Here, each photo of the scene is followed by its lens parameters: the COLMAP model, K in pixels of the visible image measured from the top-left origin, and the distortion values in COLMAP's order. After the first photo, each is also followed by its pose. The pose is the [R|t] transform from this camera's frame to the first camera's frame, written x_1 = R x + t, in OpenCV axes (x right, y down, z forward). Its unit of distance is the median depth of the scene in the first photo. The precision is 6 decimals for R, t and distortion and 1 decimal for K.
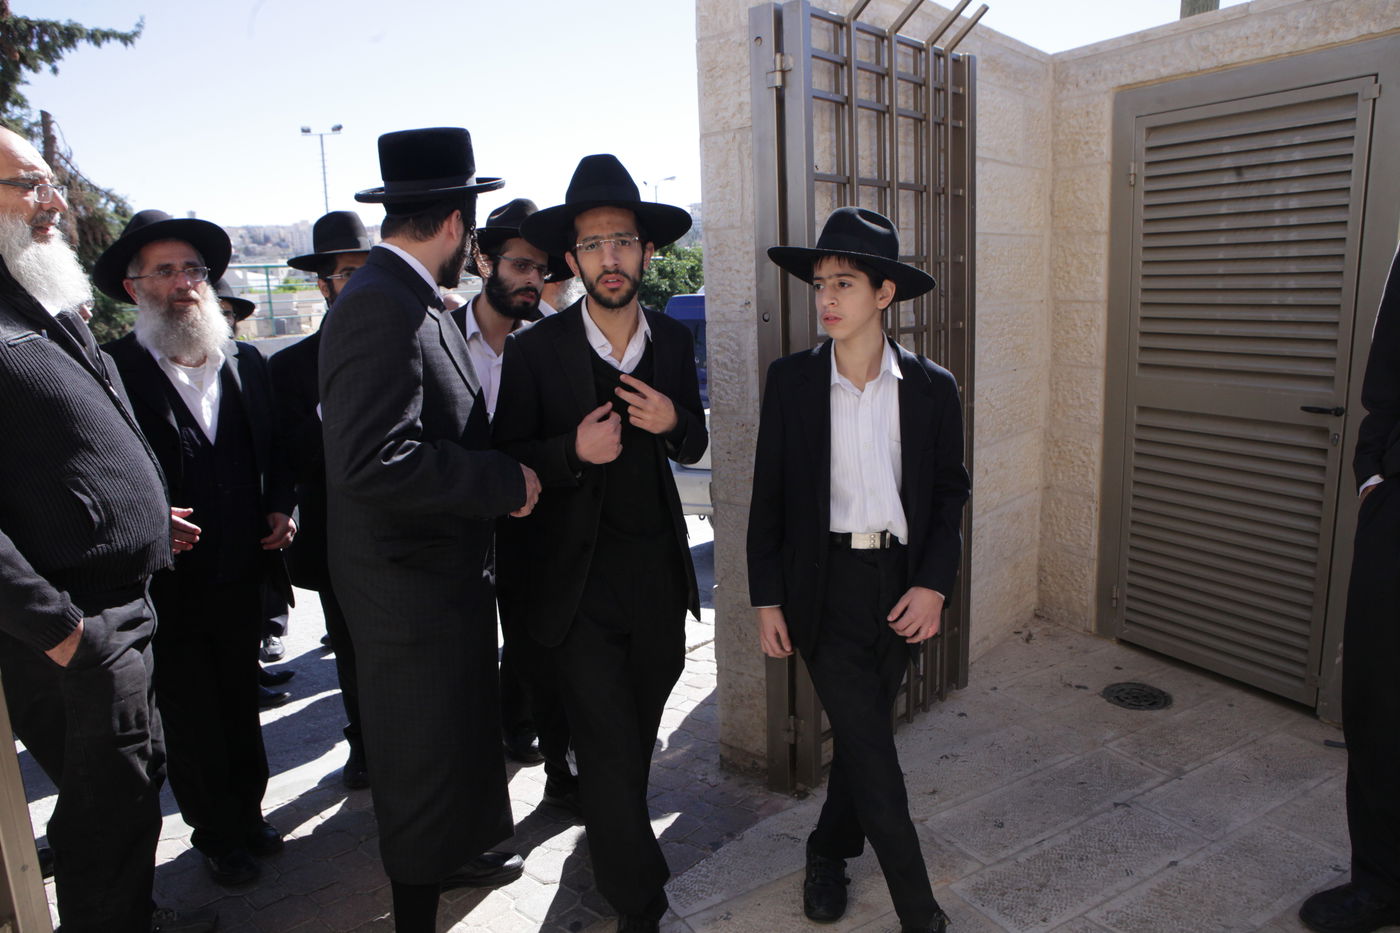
lens RADIAL K [[995.7, 0, 700.2], [0, 995.7, 444.9], [0, 0, 1]] dist [-0.072527, 0.074101]
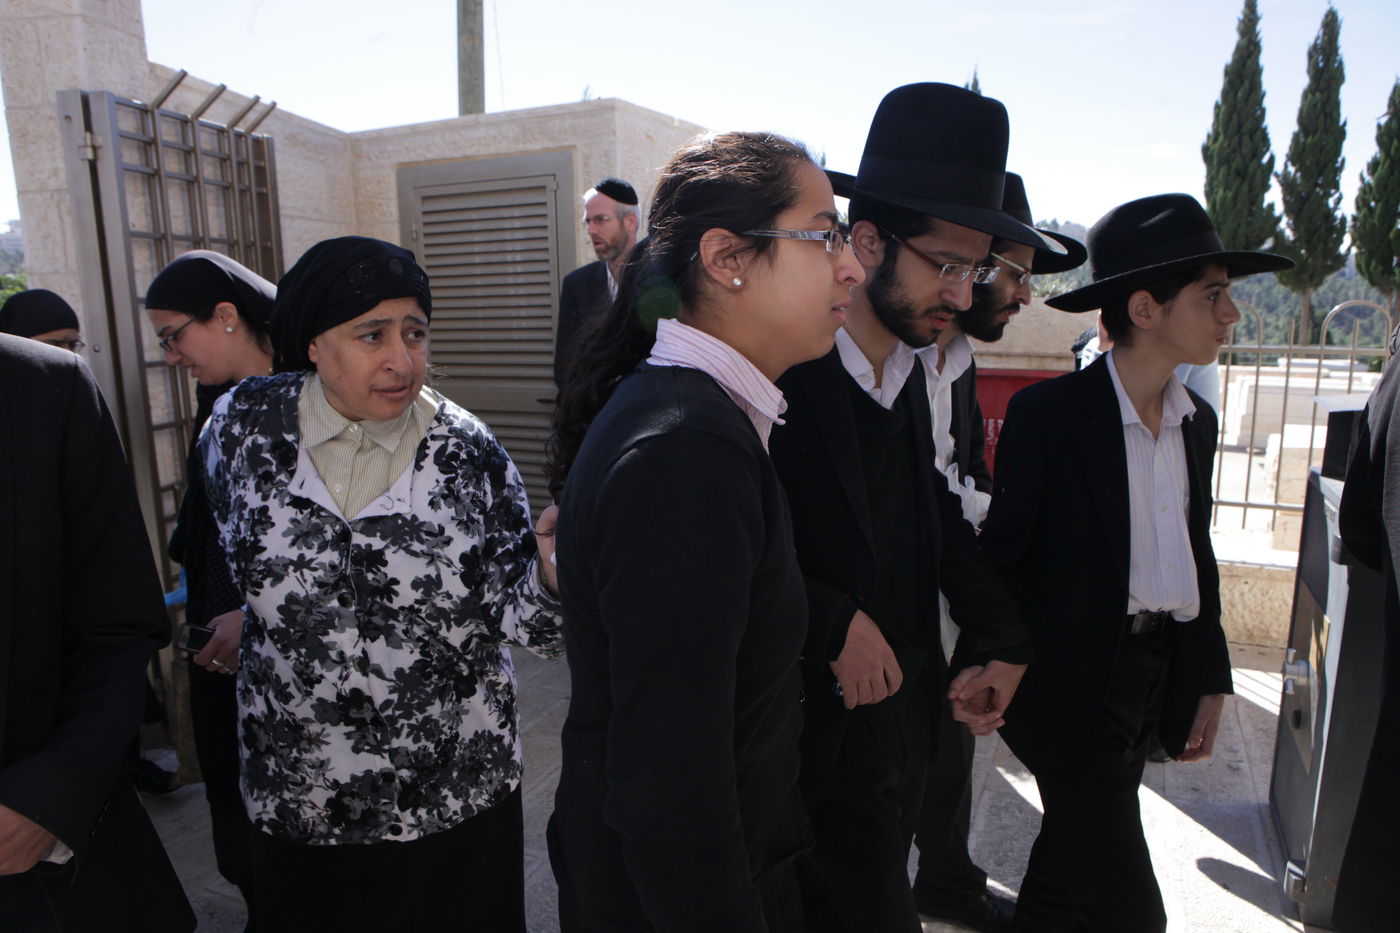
lens RADIAL K [[995.7, 0, 700.2], [0, 995.7, 444.9], [0, 0, 1]] dist [-0.072527, 0.074101]
pose [[0.827684, -0.077352, 0.555838, 0.002375], [0.092904, 0.995675, 0.000219, 0.048852], [-0.553451, 0.051458, 0.831291, -0.329884]]
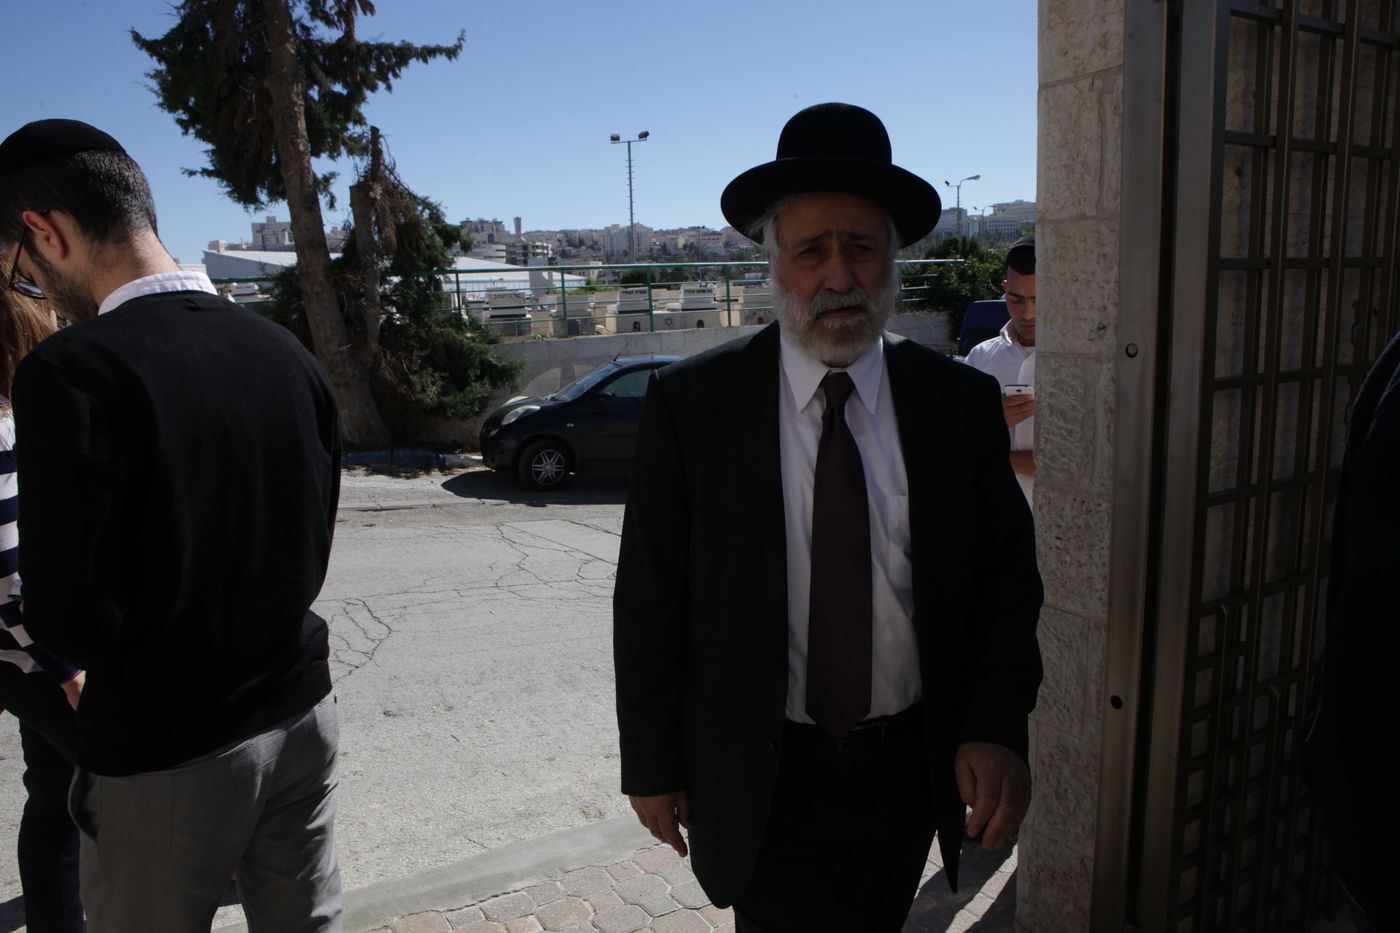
lens RADIAL K [[1003.1, 0, 700.0], [0, 1003.1, 466.5], [0, 0, 1]] dist [-0.136464, 0.170377]
pose [[0.957955, 0.052383, -0.282098, -0.017807], [-0.047170, 0.998568, 0.025245, -0.043122], [0.283016, -0.010877, 0.959053, 0.227842]]
